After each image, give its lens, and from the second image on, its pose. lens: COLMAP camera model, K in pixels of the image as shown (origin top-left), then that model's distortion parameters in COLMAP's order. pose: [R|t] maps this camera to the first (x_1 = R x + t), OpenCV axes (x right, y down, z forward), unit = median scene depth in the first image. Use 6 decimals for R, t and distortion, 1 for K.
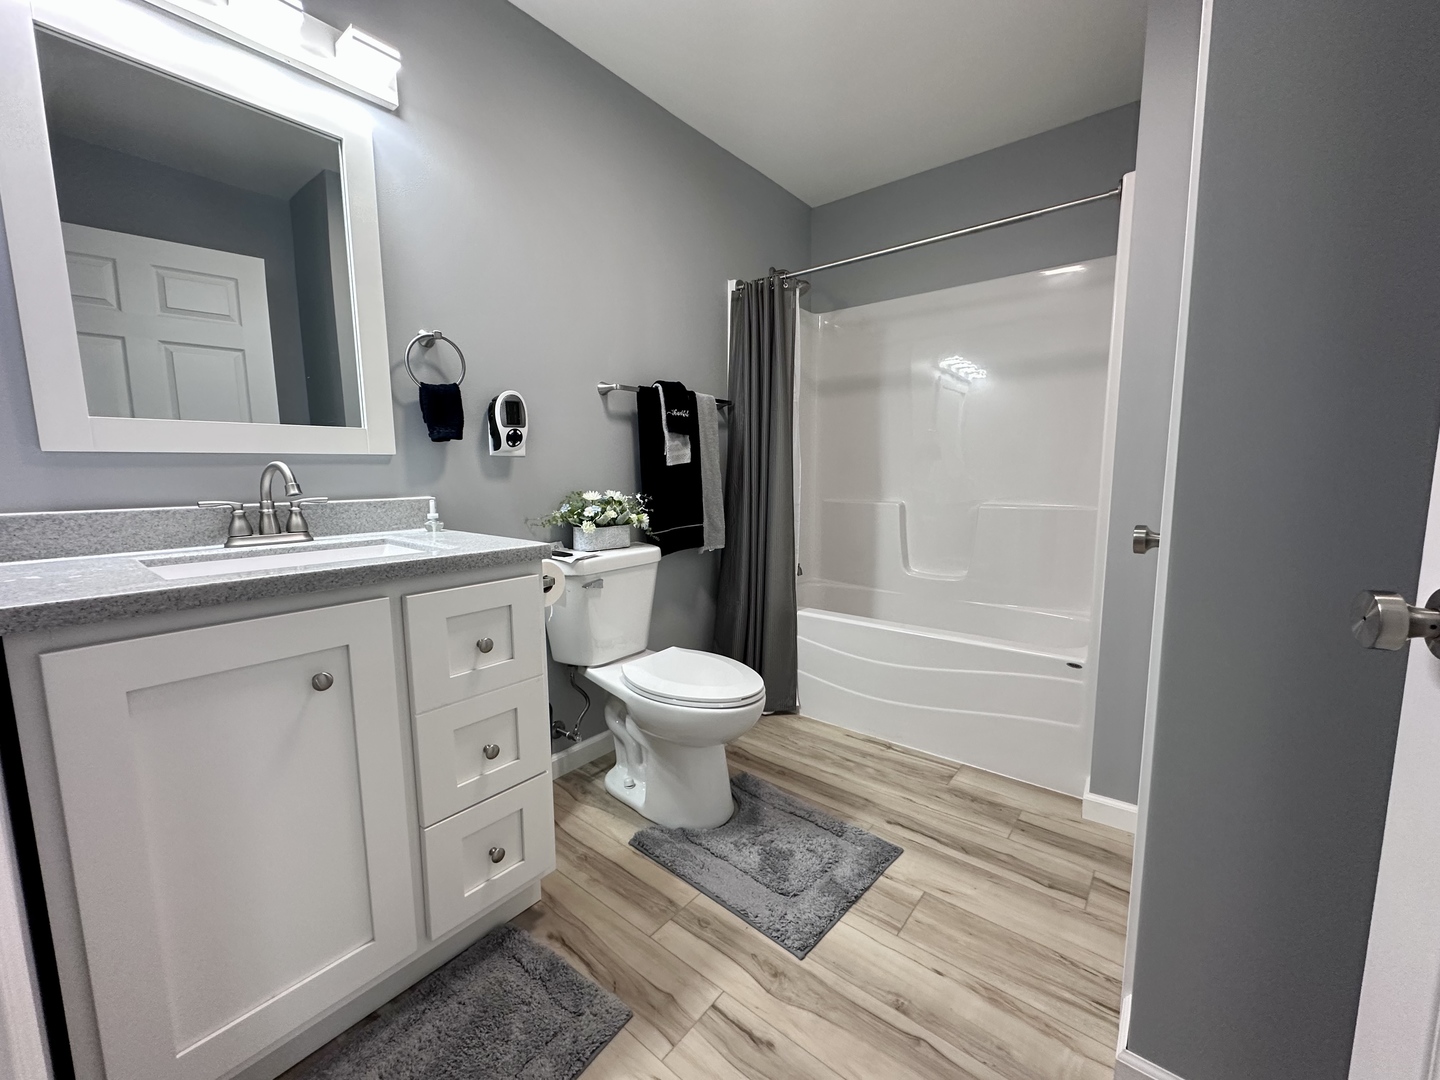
lens RADIAL K [[570.1, 0, 720.0], [0, 570.1, 540.0], [0, 0, 1]] dist [-0.002971, -0.000260]
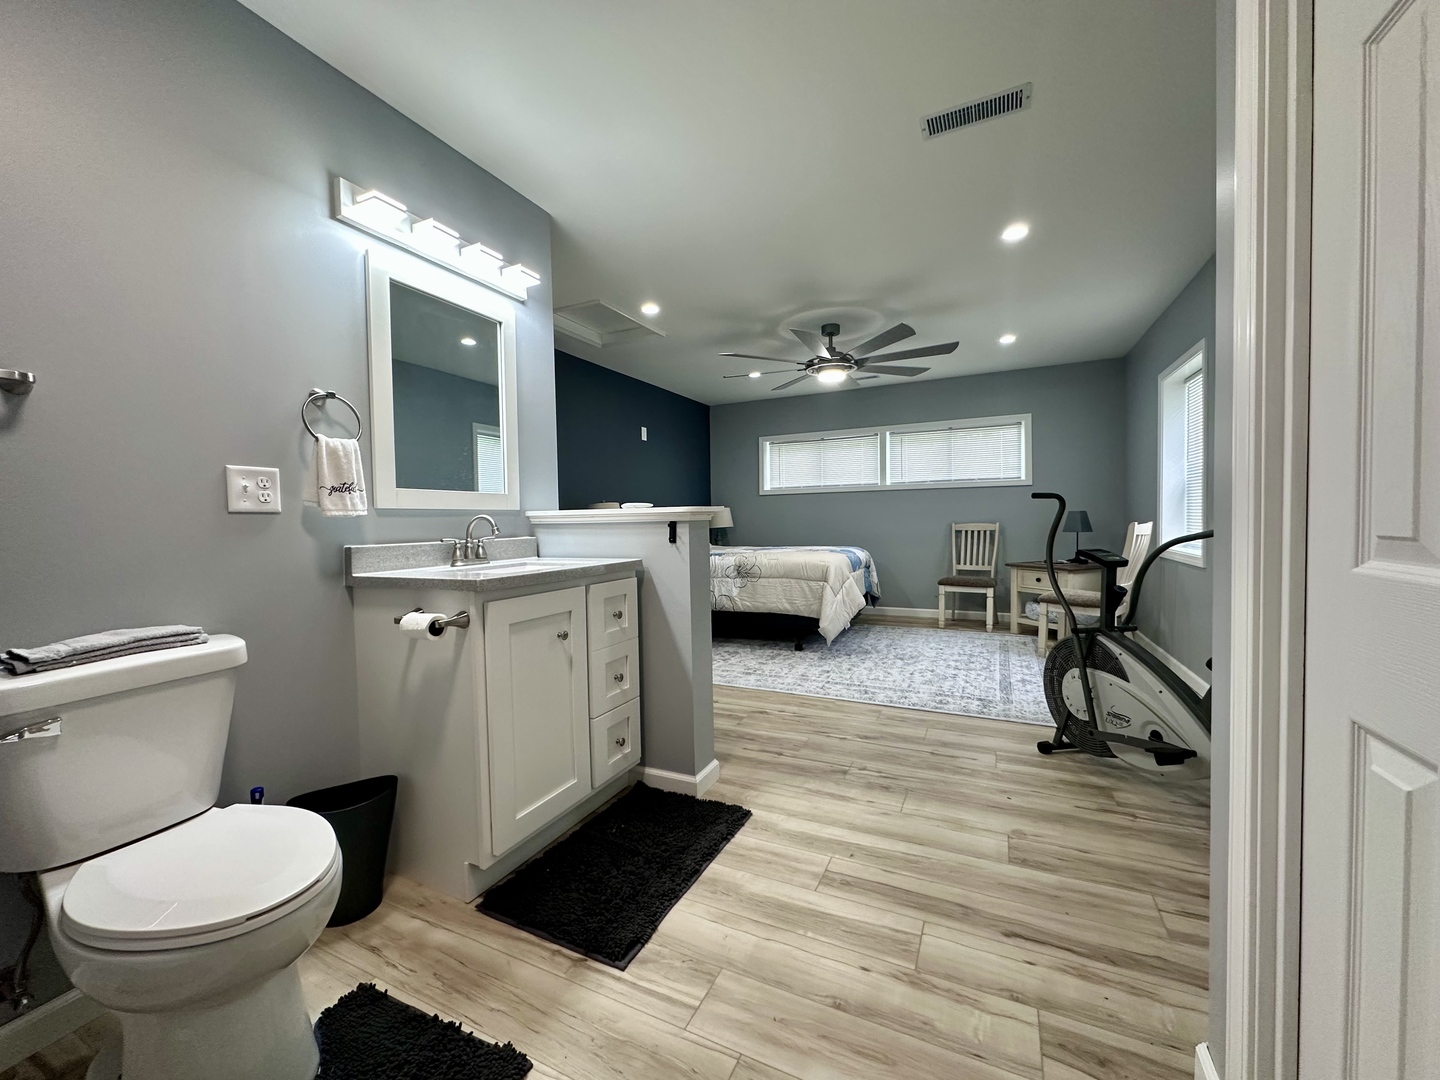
lens RADIAL K [[570.1, 0, 720.0], [0, 570.1, 540.0], [0, 0, 1]] dist [-0.002971, -0.000260]
pose [[0.969175, -0.016809, 0.245801, -0.510827], [0.038594, 0.995711, -0.084080, 0.102645], [-0.243333, 0.090975, 0.965667, -0.774978]]
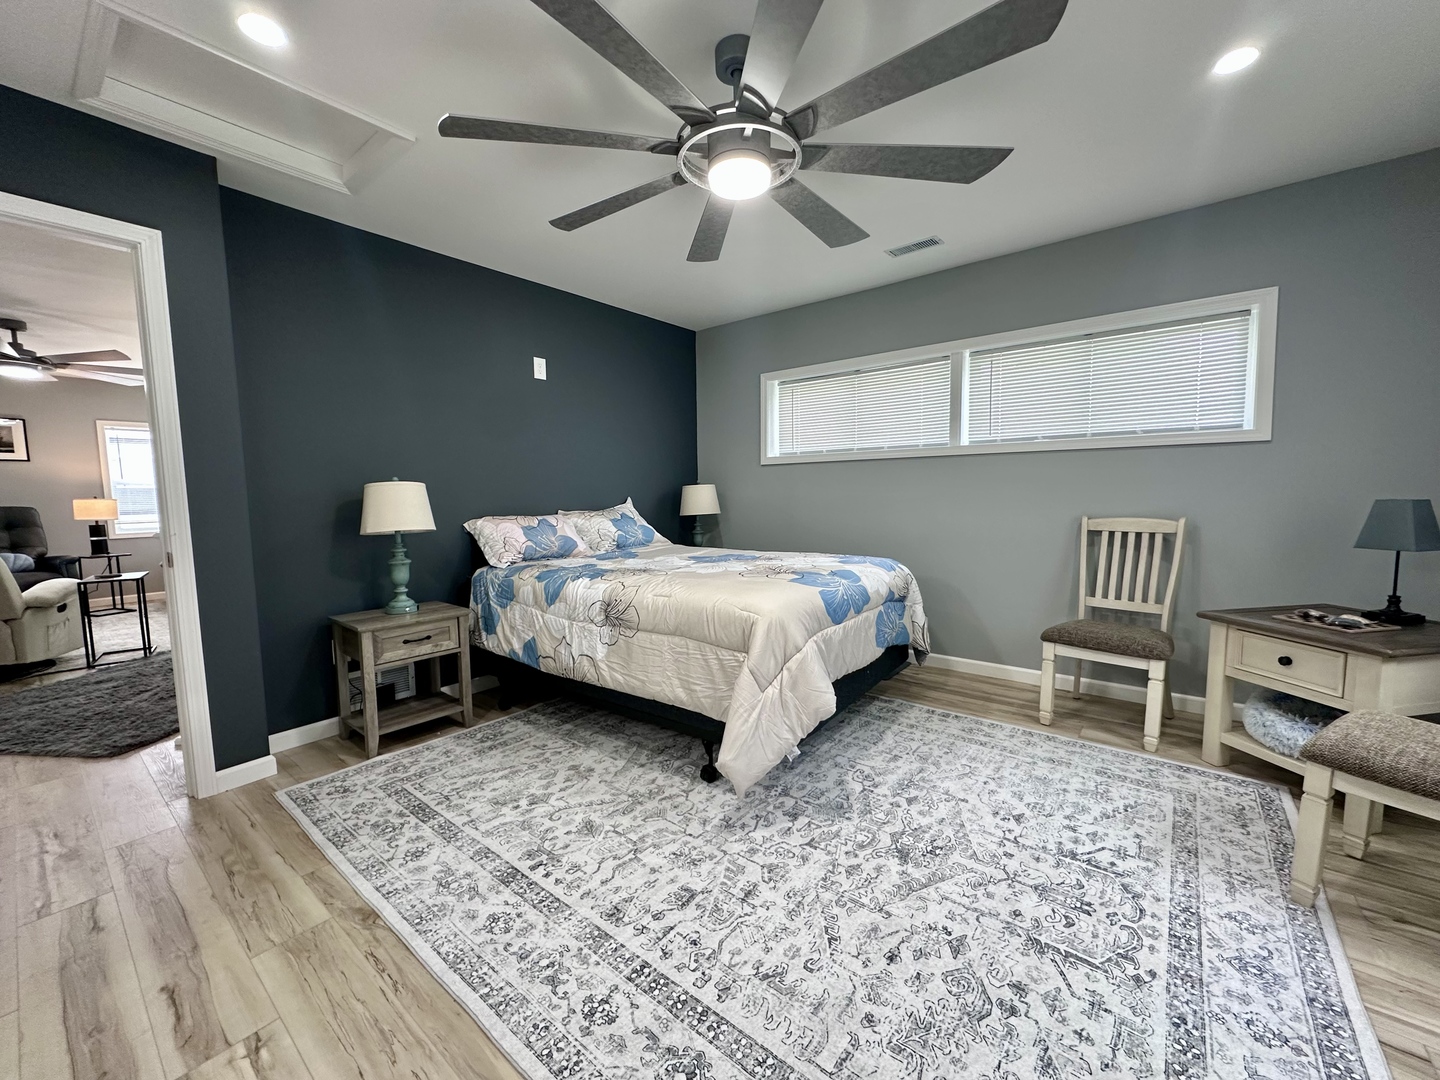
lens RADIAL K [[570.1, 0, 720.0], [0, 570.1, 540.0], [0, 0, 1]] dist [-0.002971, -0.000260]
pose [[0.999682, -0.008836, 0.023601, 0.897203], [0.009662, 0.999337, -0.035091, -0.188324], [-0.023275, 0.035307, 0.999105, 0.888035]]
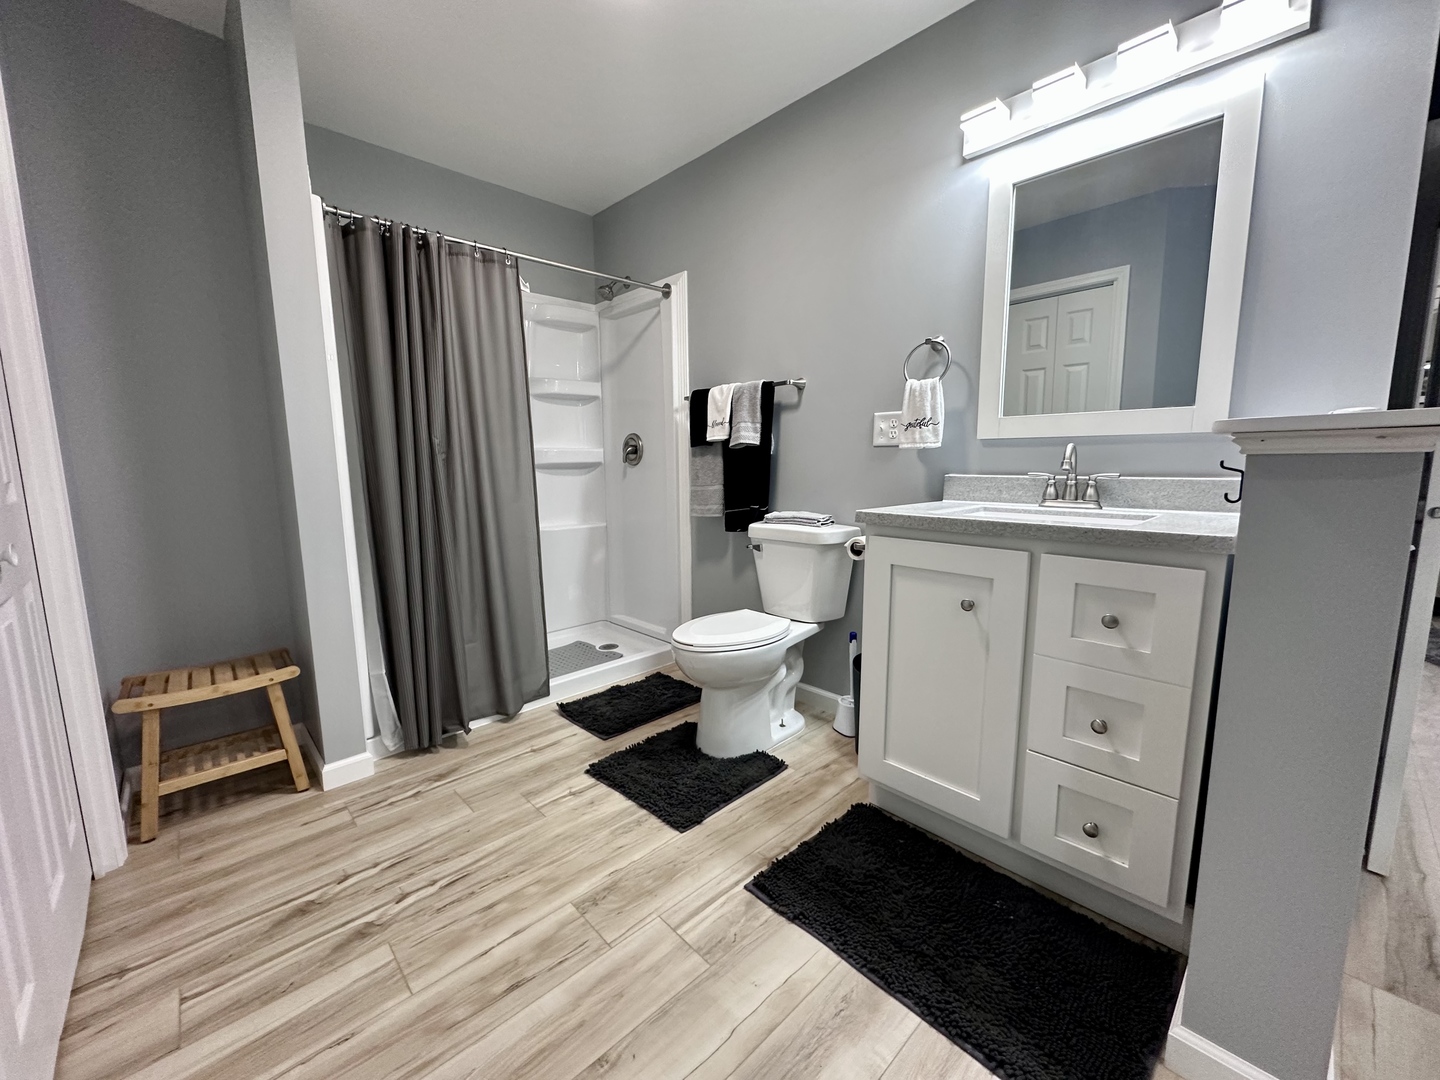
lens RADIAL K [[575.8, 0, 721.2], [0, 575.8, 536.4], [0, 0, 1]] dist [-0.003241, -0.000384]
pose [[-0.119268, 0.144217, -0.982332, 0.604436], [-0.107664, 0.981682, 0.157193, -0.050479], [0.987007, 0.124510, -0.101556, 0.374593]]
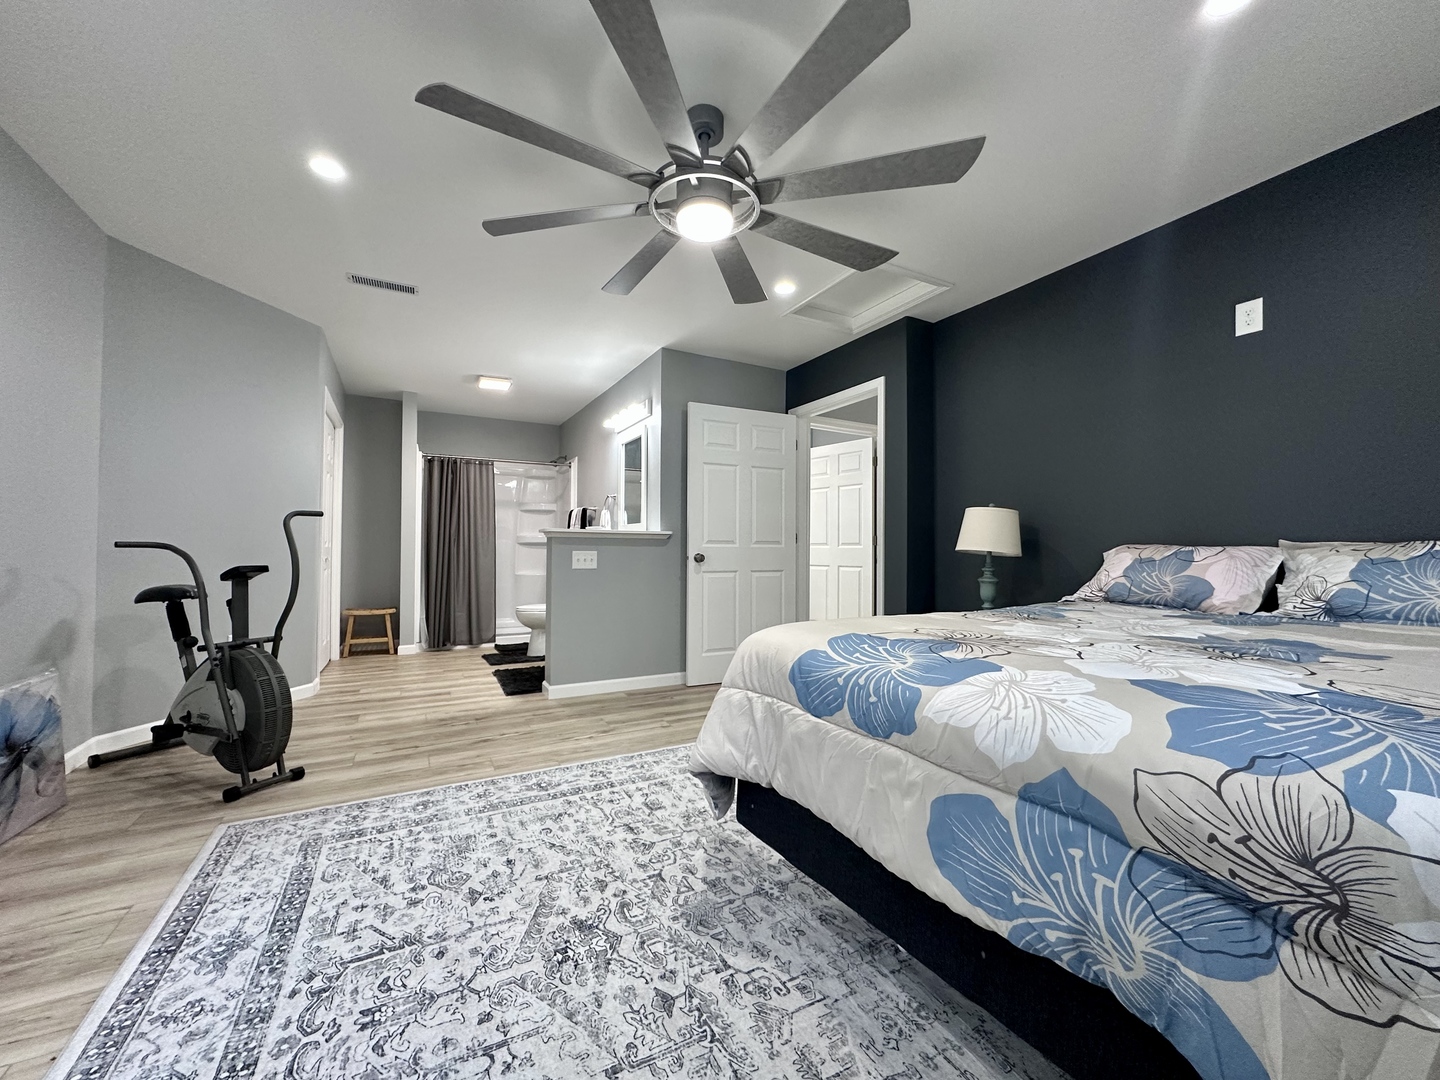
lens RADIAL K [[570.1, 0, 720.0], [0, 570.1, 540.0], [0, 0, 1]] dist [-0.002971, -0.000260]
pose [[-0.369354, -0.005879, -0.929270, 2.427069], [-0.114534, 0.992644, 0.039243, -0.330518], [0.922204, 0.120928, -0.367311, 2.986915]]
